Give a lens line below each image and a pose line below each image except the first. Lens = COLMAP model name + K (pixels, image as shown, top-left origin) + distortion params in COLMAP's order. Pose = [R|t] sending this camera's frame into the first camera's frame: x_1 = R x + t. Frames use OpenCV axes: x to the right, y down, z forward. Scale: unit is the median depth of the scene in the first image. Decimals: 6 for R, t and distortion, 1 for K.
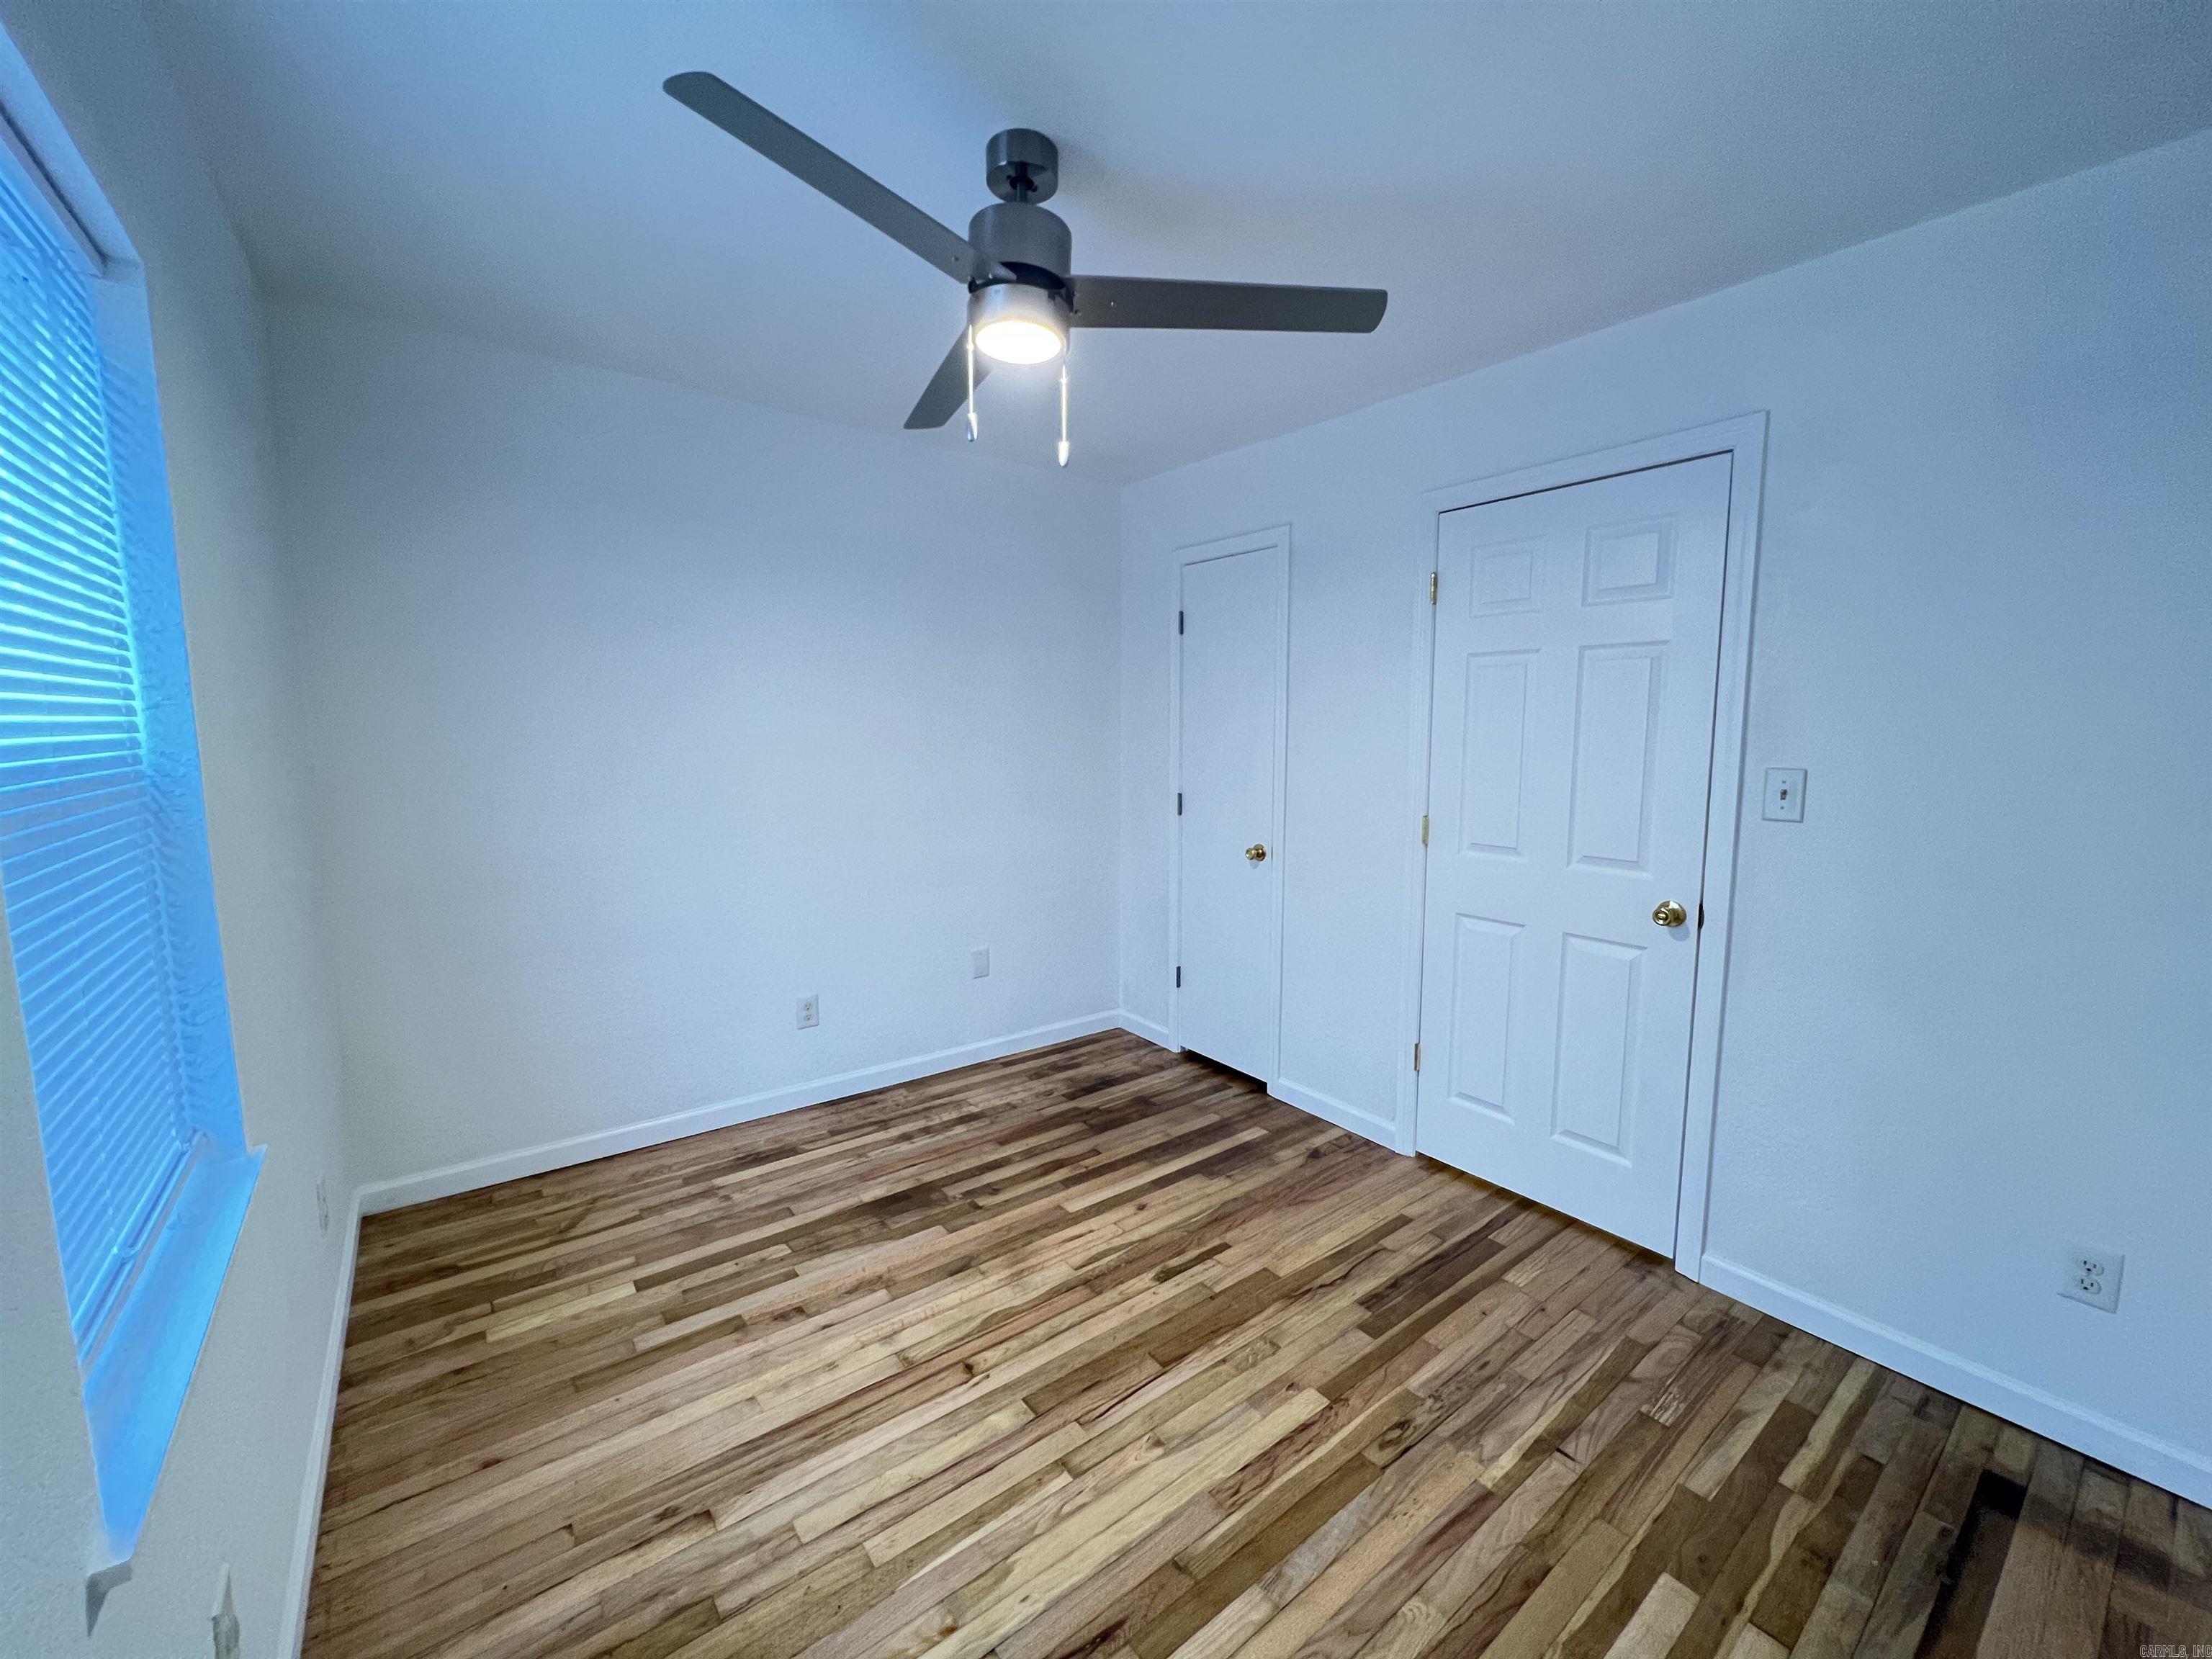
lens RADIAL K [[882.9, 0, 1100.6], [0, 882.9, 826.8], [0, 0, 1]] dist [0.000658, 0.000459]
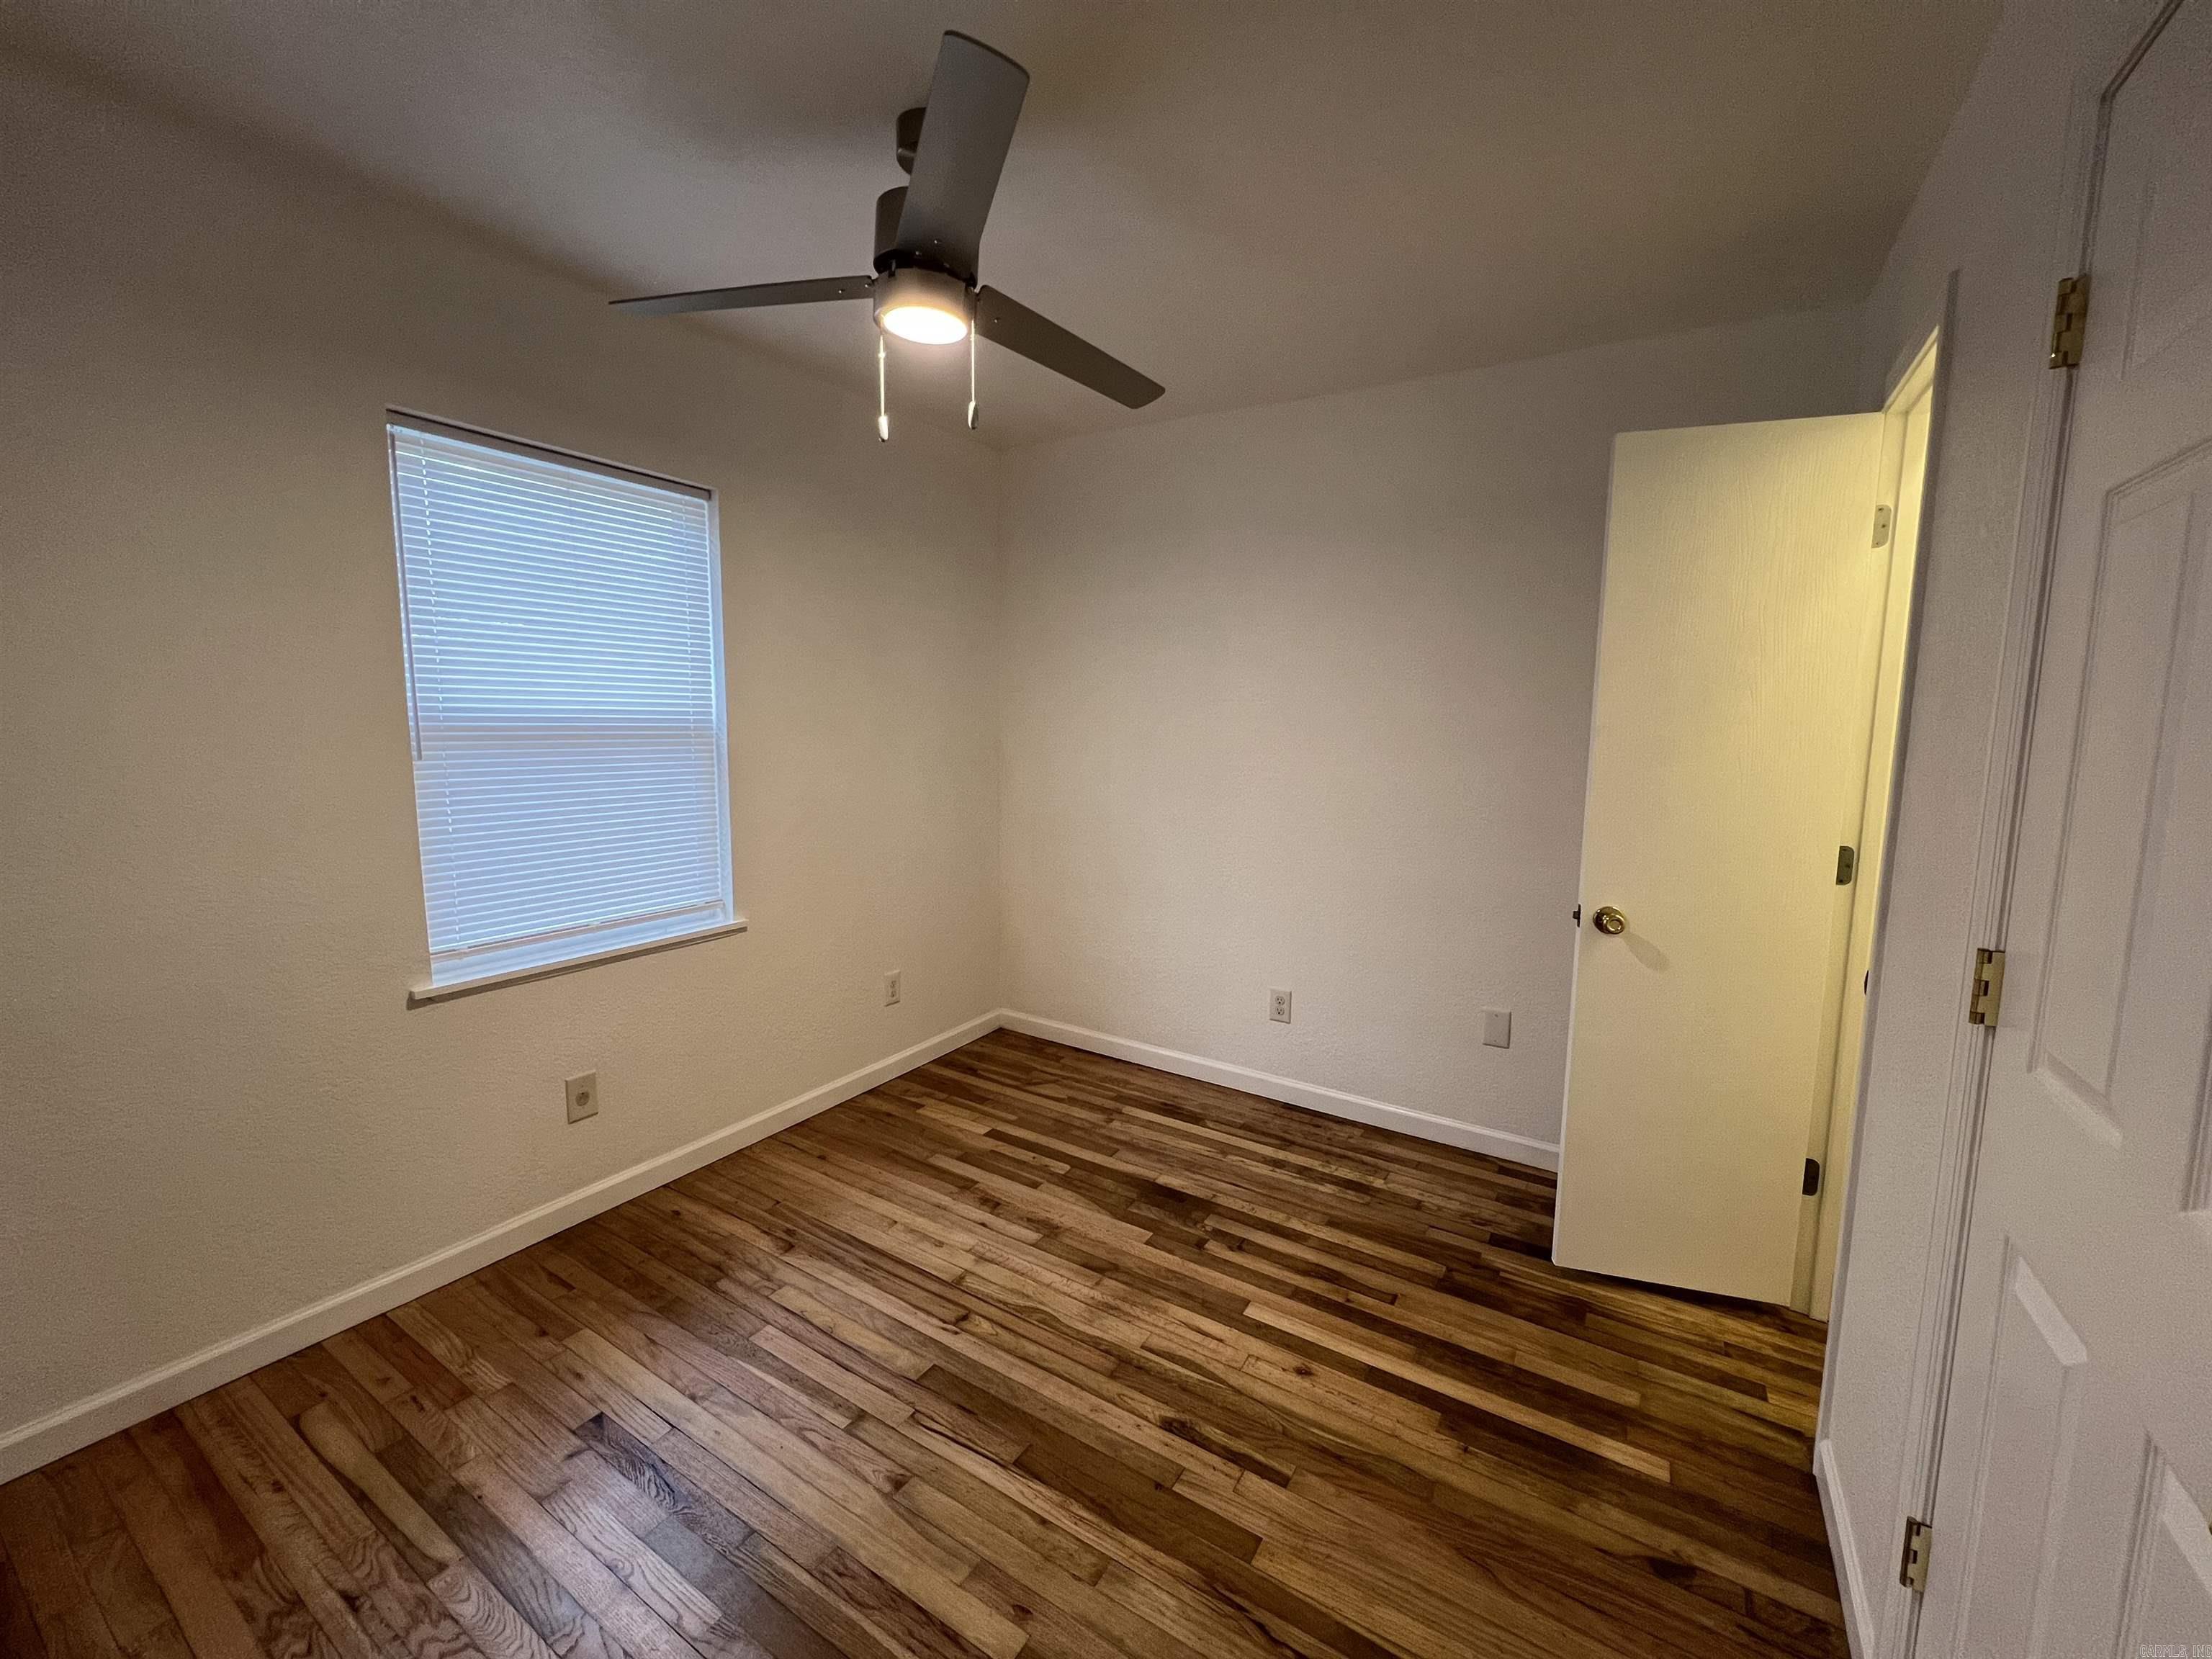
lens RADIAL K [[882.9, 0, 1100.6], [0, 882.9, 826.8], [0, 0, 1]] dist [0.000658, 0.000459]
pose [[0.351029, 0.114600, -0.929325, 0.699893], [-0.122994, 0.989526, 0.075565, -0.055823], [0.928251, 0.087776, 0.361448, 0.616552]]
